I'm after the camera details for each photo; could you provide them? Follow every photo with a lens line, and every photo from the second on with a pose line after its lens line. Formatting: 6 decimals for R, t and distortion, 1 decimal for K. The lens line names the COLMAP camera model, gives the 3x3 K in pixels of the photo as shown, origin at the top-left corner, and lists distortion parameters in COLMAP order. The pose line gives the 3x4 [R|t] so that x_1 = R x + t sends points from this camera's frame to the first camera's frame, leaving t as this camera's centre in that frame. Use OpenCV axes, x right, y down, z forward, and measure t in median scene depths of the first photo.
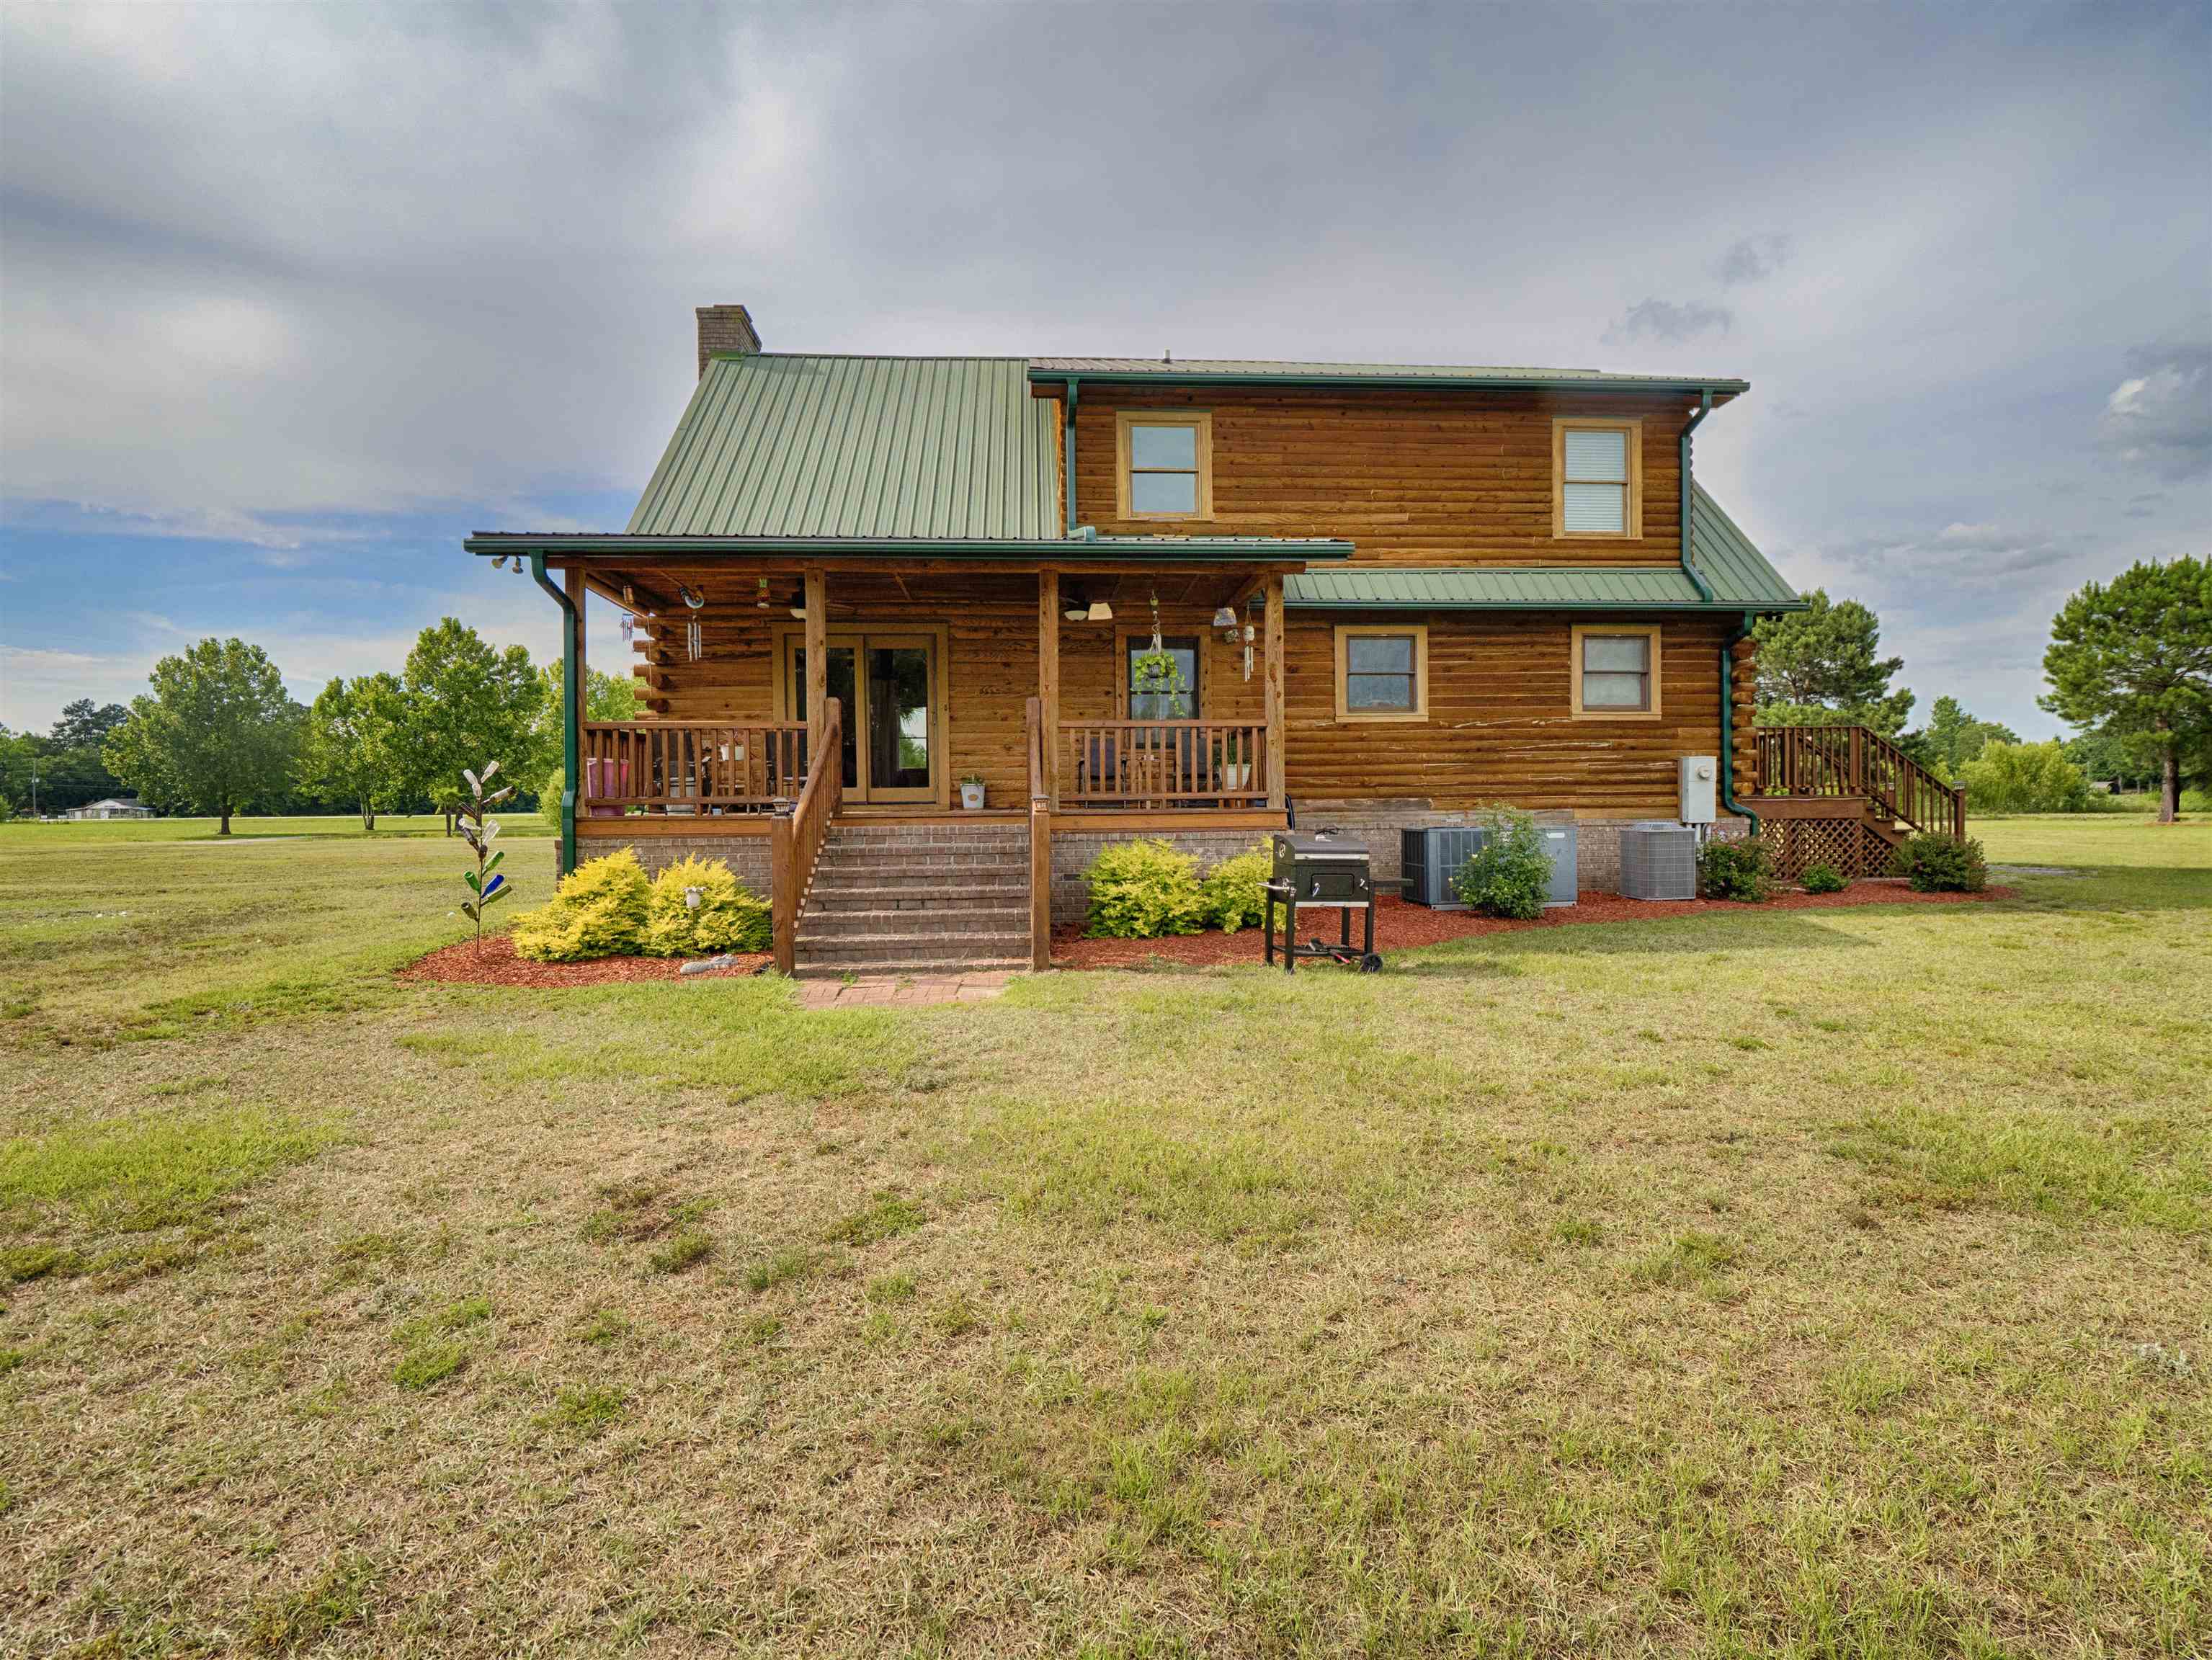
lens RADIAL K [[1094.5, 0, 1108.6], [0, 1094.5, 822.1], [0, 0, 1]] dist [0.001331, -0.000191]
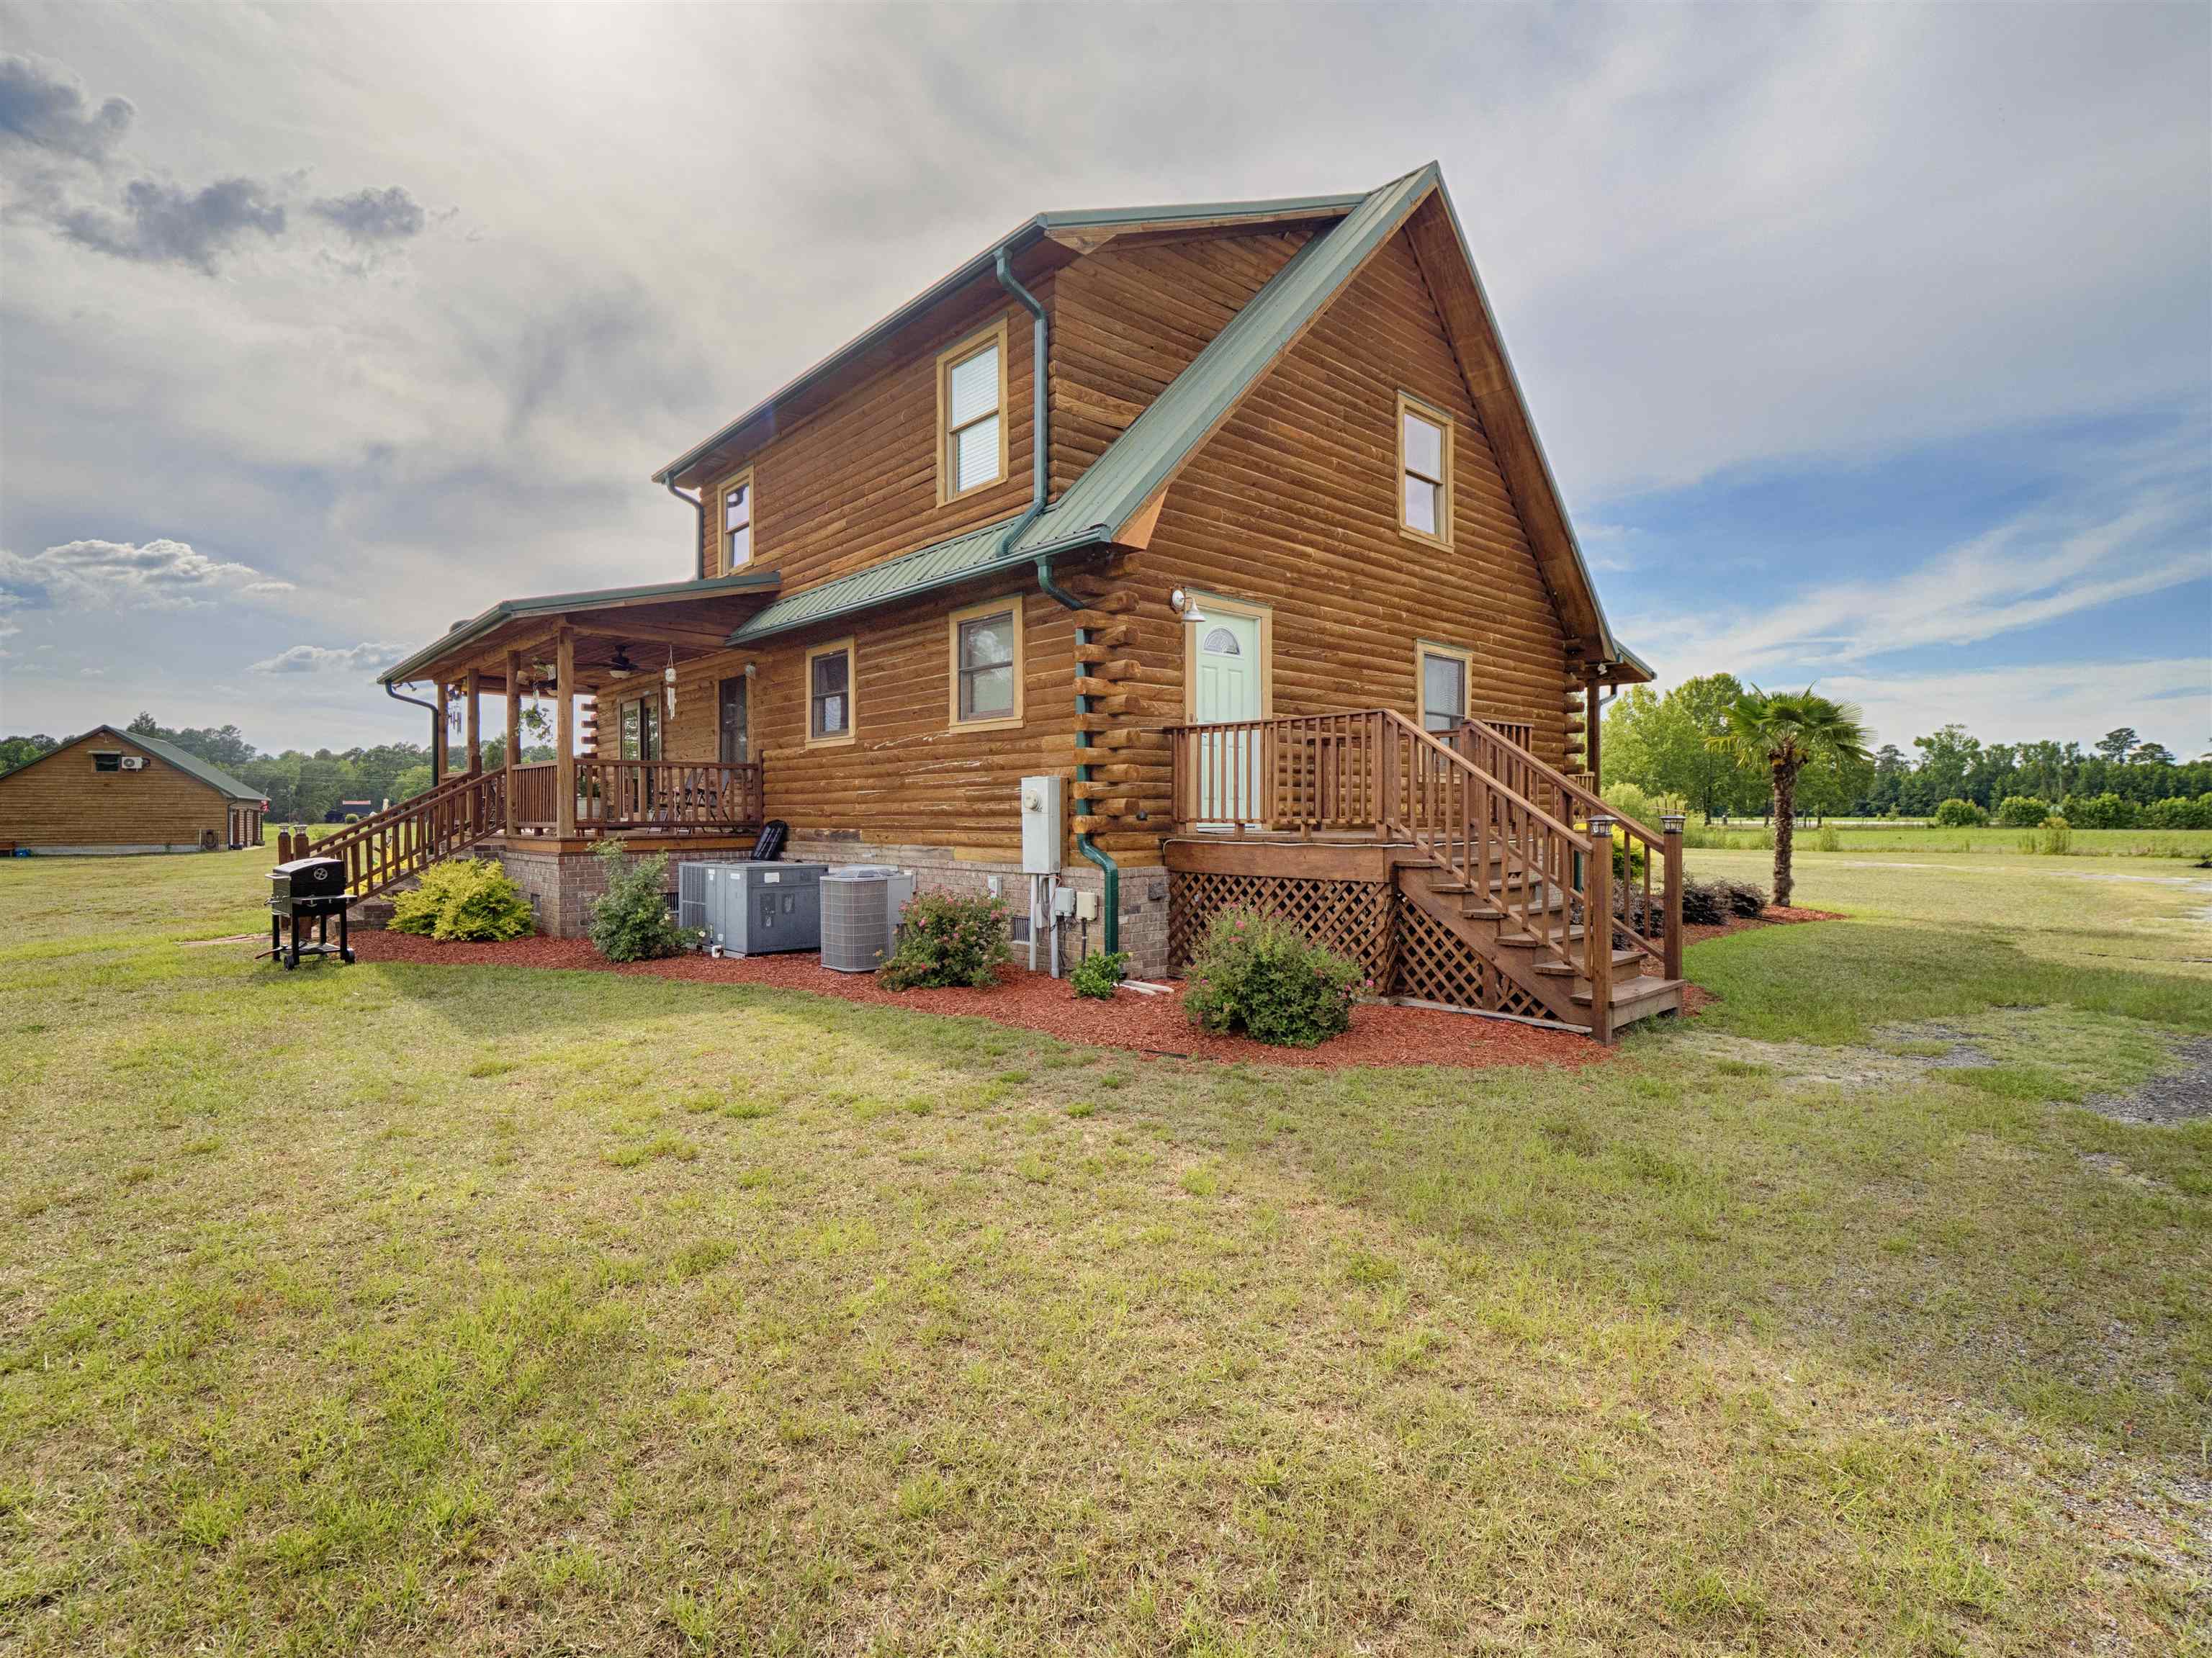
lens RADIAL K [[1059.1, 0, 1105.9], [0, 1059.1, 820.1], [0, 0, 1]] dist [-0.004594, -0.000868]
pose [[0.608803, 0.016281, -0.793155, 1.146732], [-0.015875, 0.999839, 0.008338, -0.041412], [0.793163, 0.007515, 0.608963, 0.656990]]
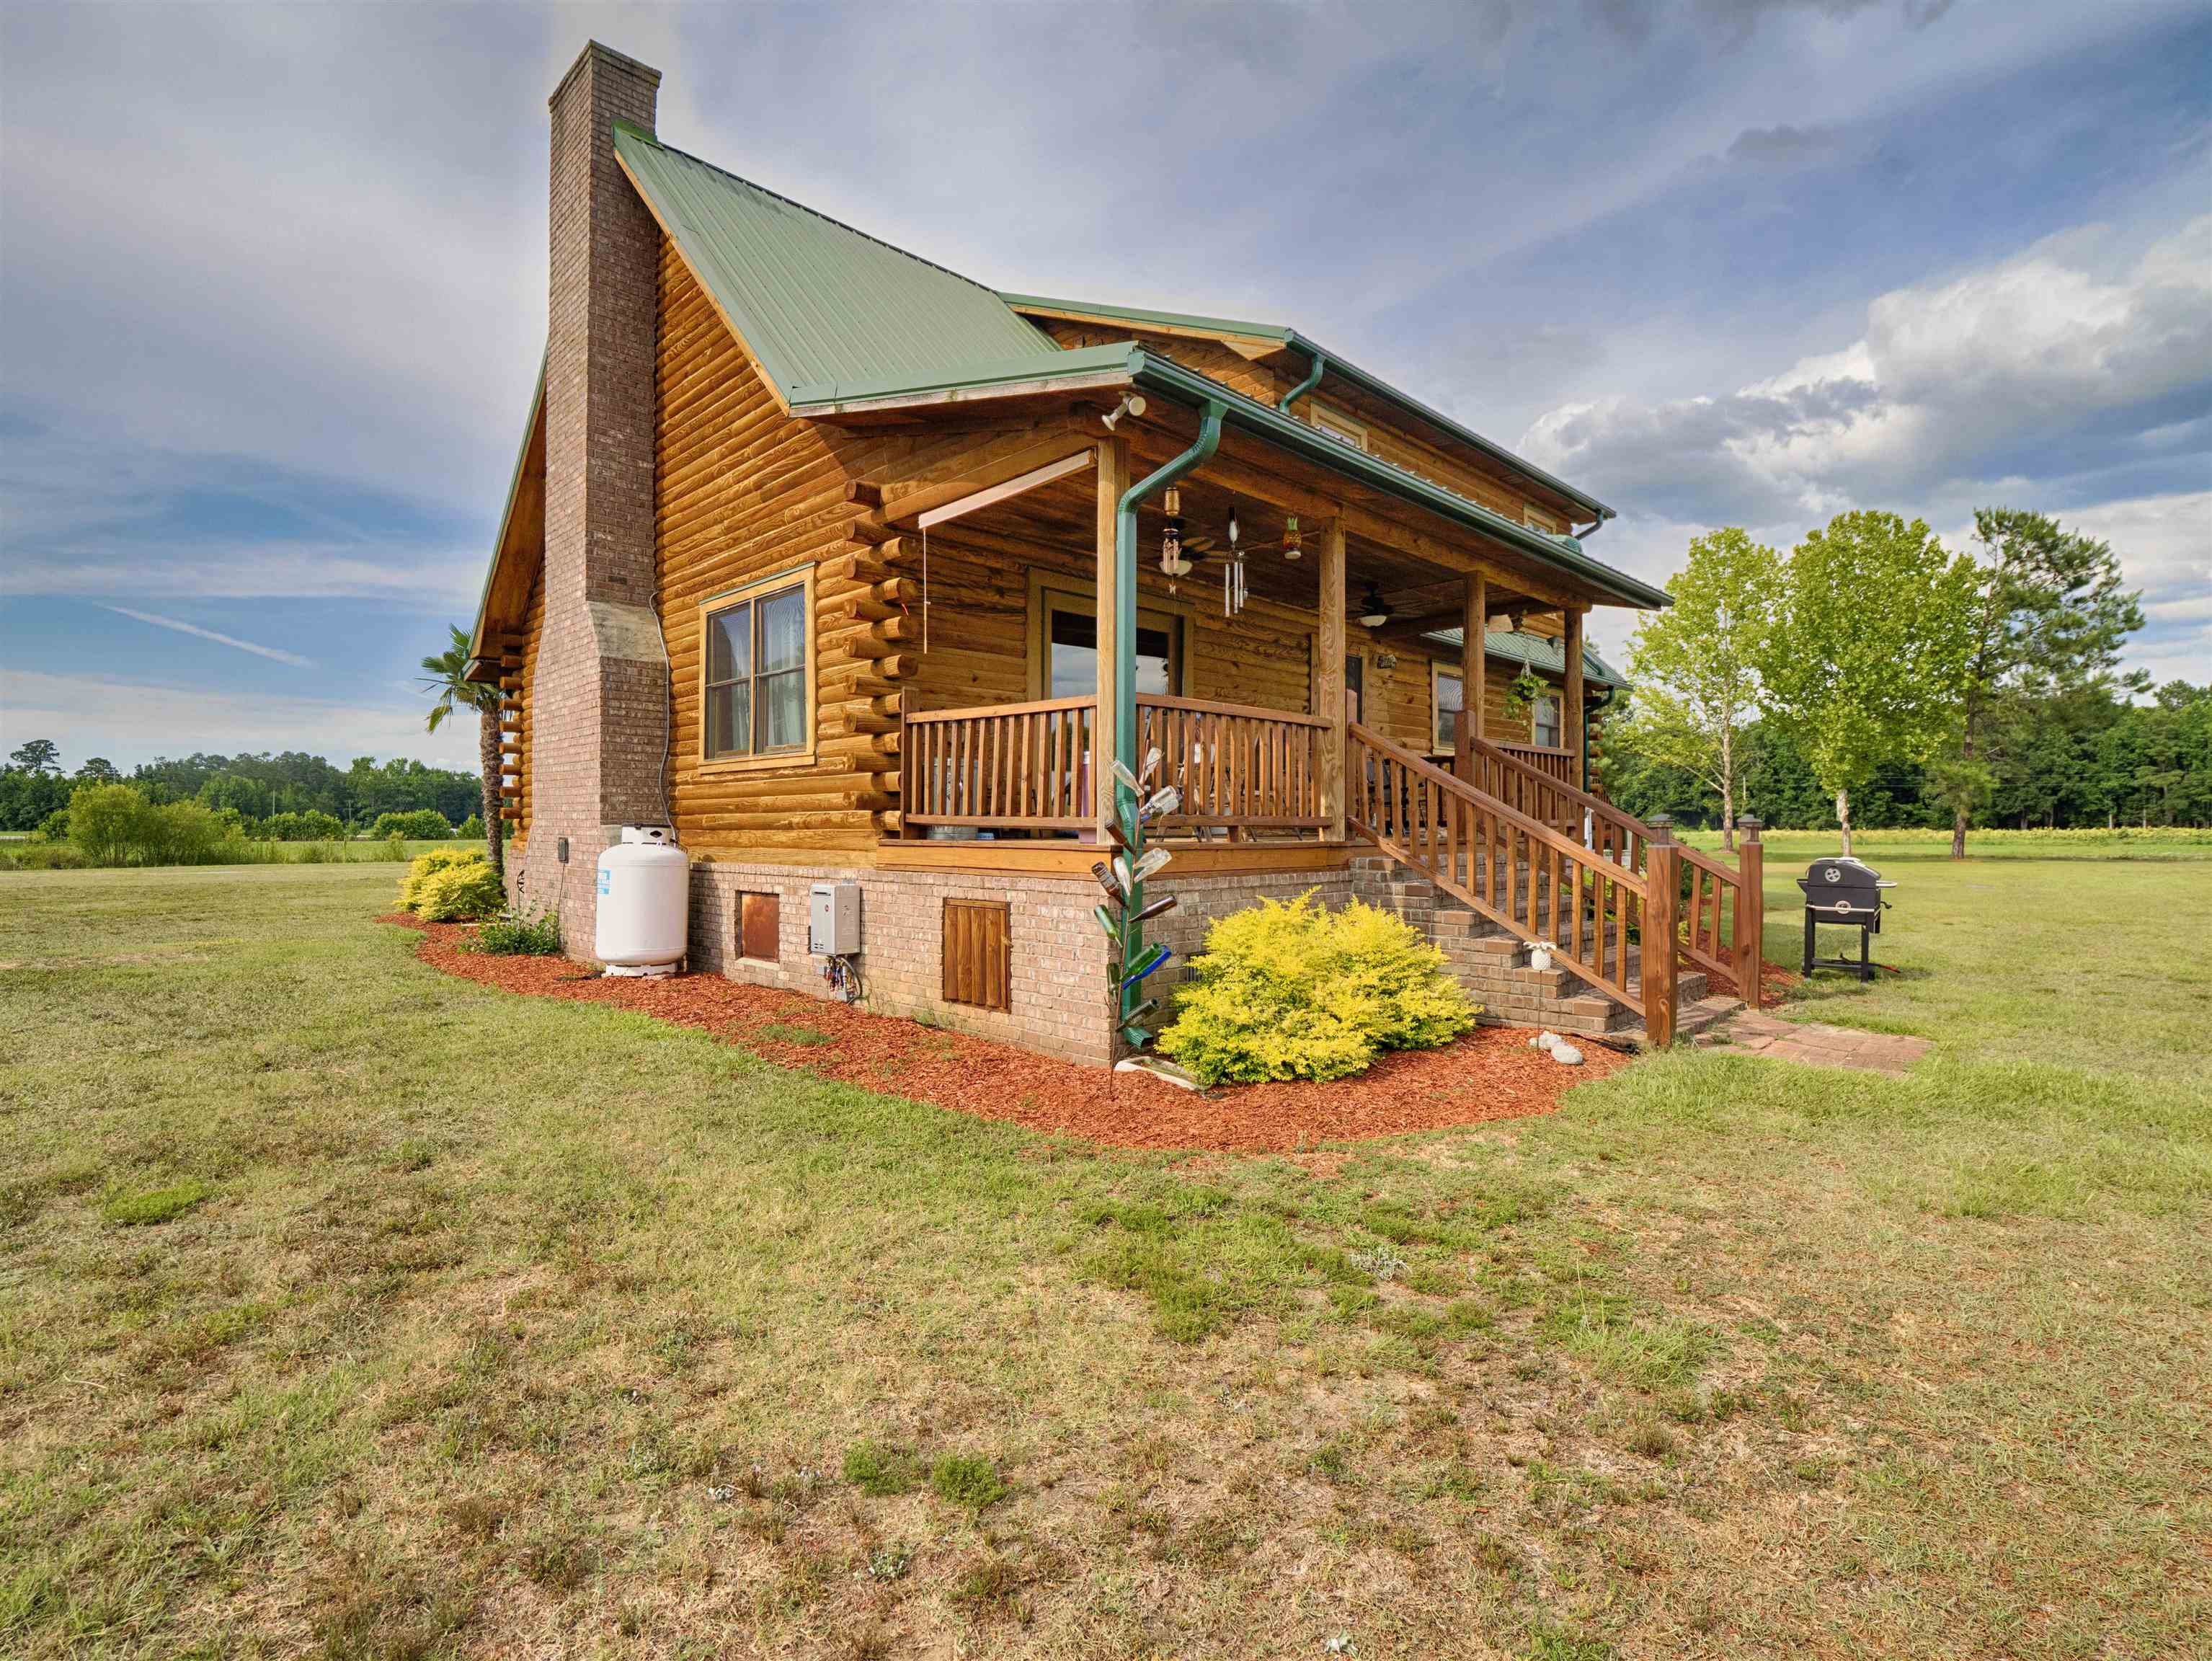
lens RADIAL K [[1080.3, 0, 1121.7], [0, 1080.3, 812.8], [0, 0, 1]] dist [-0.016964, -0.000429]
pose [[0.759822, 0.023699, 0.649700, -0.696899], [-0.001047, 0.999379, -0.035229, -0.000973], [-0.650131, 0.026088, 0.759374, 0.431550]]
